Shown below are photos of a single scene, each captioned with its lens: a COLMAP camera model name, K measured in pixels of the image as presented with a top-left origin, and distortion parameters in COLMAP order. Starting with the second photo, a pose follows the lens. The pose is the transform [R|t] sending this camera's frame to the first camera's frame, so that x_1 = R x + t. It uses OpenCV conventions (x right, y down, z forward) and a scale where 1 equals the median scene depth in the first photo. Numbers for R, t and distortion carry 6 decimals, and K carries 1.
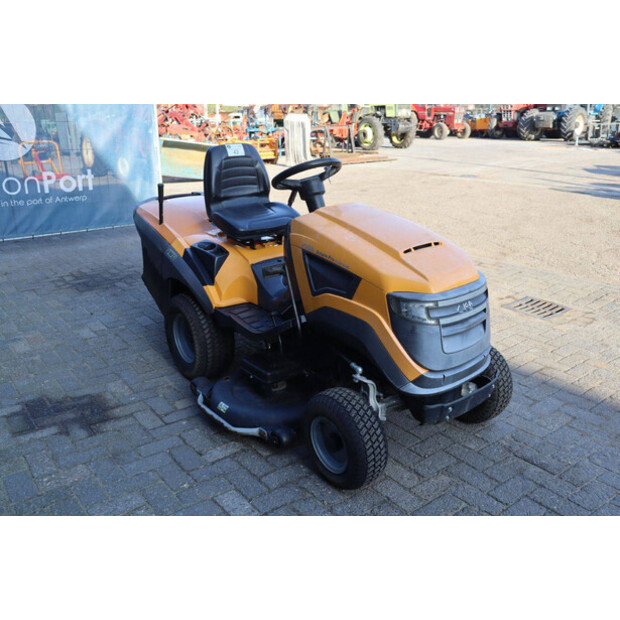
lens RADIAL K [[553.4, 0, 331.0], [0, 553.4, 310.6], [0, 0, 1]] dist [-0.062716, 0.003321]
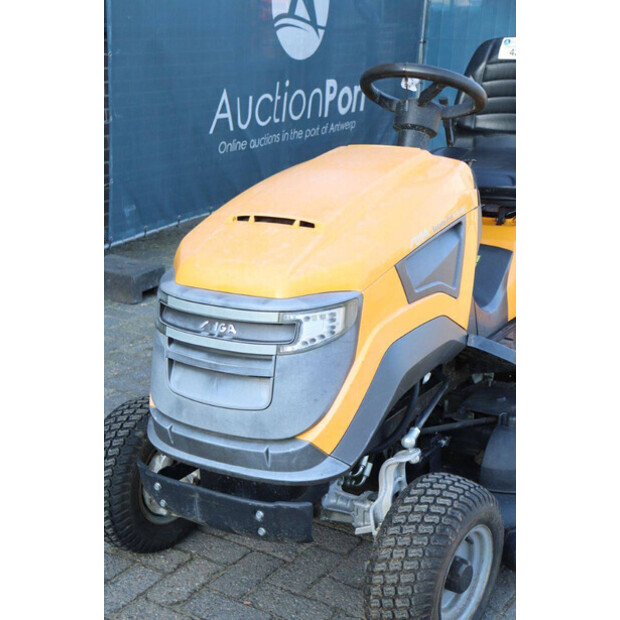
lens RADIAL K [[1007.9, 0, 310.0], [0, 1007.9, 310.0], [0, 0, 1]] dist [0.156769, 0.088473]
pose [[0.324383, 0.271202, -0.906215, 1.031233], [-0.316723, 0.933861, 0.166103, -0.193511], [0.891326, 0.233138, 0.388825, 0.594113]]
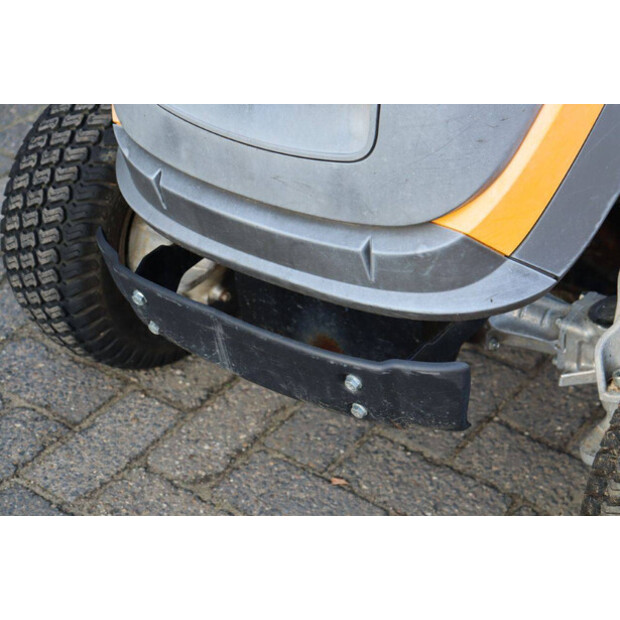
lens RADIAL K [[1467.3, 0, 310.0], [0, 1467.3, 310.0], [0, 0, 1]] dist [0.401751, 0.169752]
pose [[0.246132, 0.566143, -0.786703, 0.711791], [-0.272649, 0.819339, 0.504327, -0.182352], [0.930098, 0.090362, 0.356024, 0.710238]]
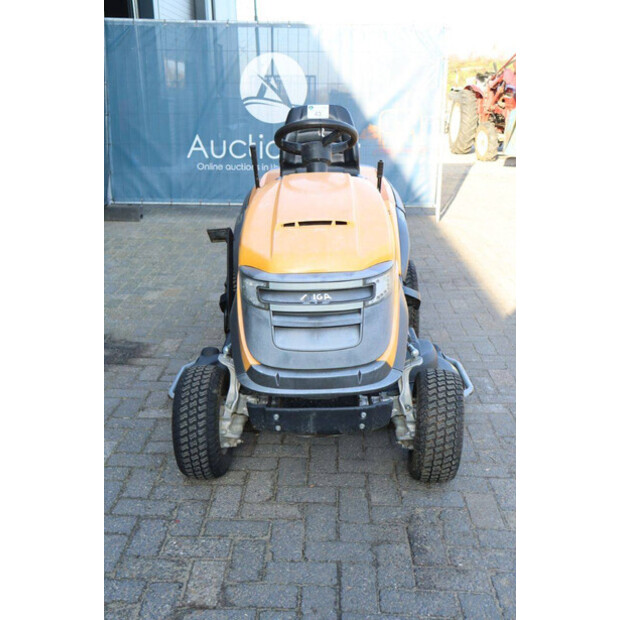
lens RADIAL K [[734.1, 0, 310.0], [0, 734.1, 310.0], [0, 0, 1]] dist [-0.011945, -0.009554]
pose [[0.759827, 0.182234, -0.624062, 0.792099], [-0.208295, 0.977547, 0.031846, -0.019901], [0.615854, 0.105792, 0.780726, 0.135208]]
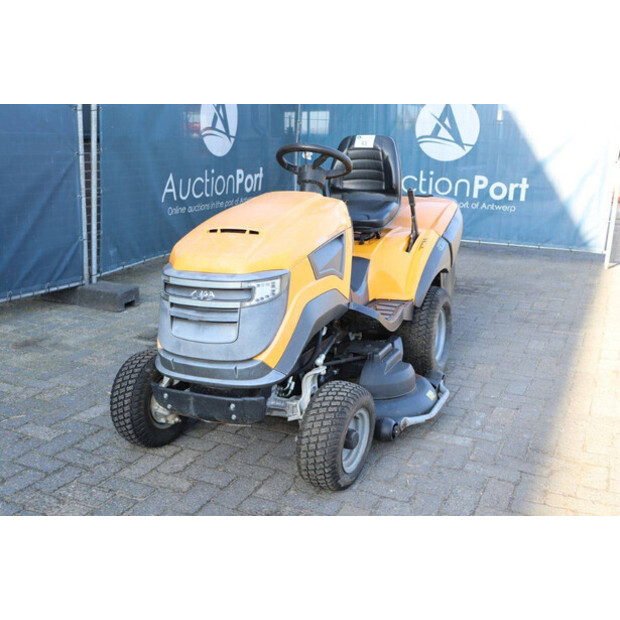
lens RADIAL K [[700.6, 0, 310.0], [0, 700.6, 310.0], [0, 0, 1]] dist [-0.027831, -0.005985]
pose [[0.452019, 0.220844, -0.864238, 1.148507], [-0.304265, 0.948934, 0.083348, -0.115461], [0.838512, 0.225283, 0.496131, 0.506339]]
